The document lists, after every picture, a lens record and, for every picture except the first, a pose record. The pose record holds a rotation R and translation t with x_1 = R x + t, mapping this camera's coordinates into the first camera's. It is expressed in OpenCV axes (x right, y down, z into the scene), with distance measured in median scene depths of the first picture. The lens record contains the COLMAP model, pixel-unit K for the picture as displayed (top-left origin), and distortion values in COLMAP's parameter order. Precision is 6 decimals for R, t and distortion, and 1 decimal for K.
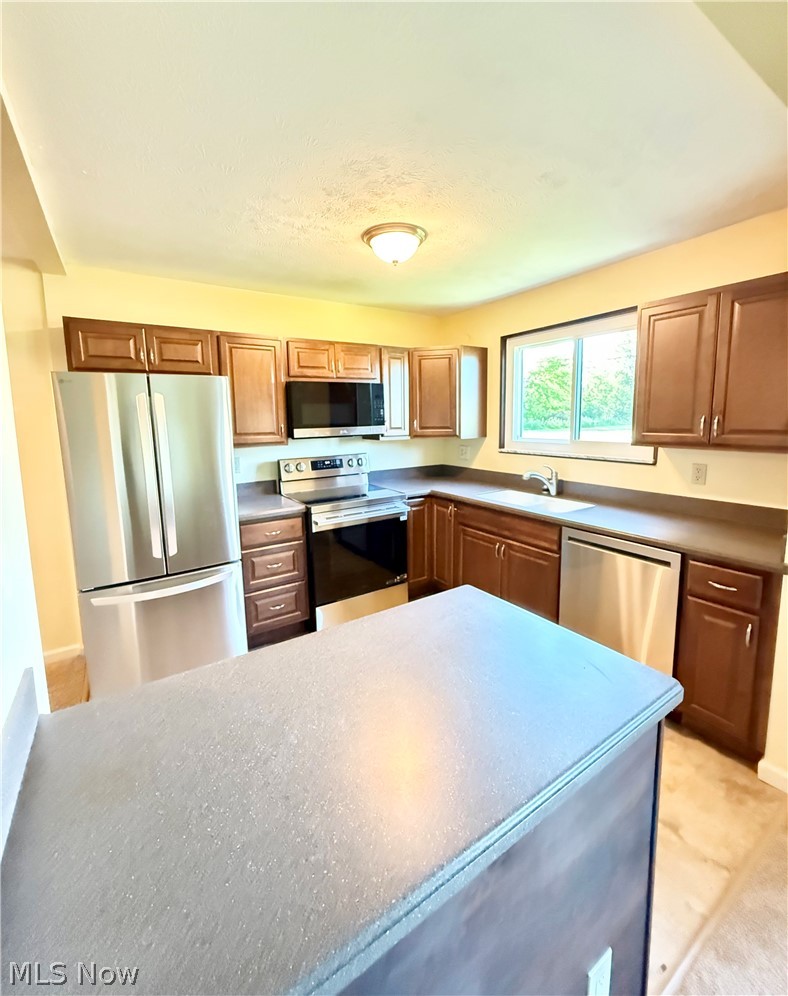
lens RADIAL K [[424.8, 0, 394.4], [0, 424.8, 469.8], [0, 0, 1]] dist [0.002333, 0.000793]
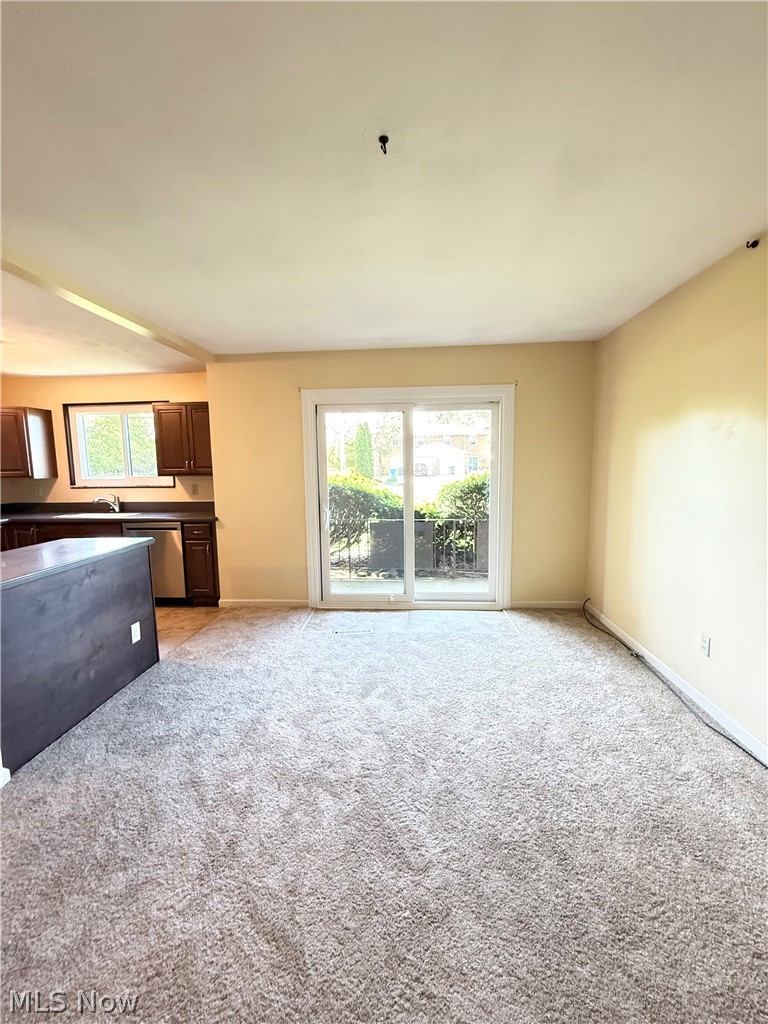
lens RADIAL K [[412.3, 0, 388.2], [0, 412.3, 509.4], [0, 0, 1]] dist [0.002785, -0.000148]
pose [[0.611264, -0.080640, 0.787308, -0.205754], [0.103635, 0.994385, 0.021388, 0.118778], [-0.784612, 0.068519, 0.616189, -0.696366]]
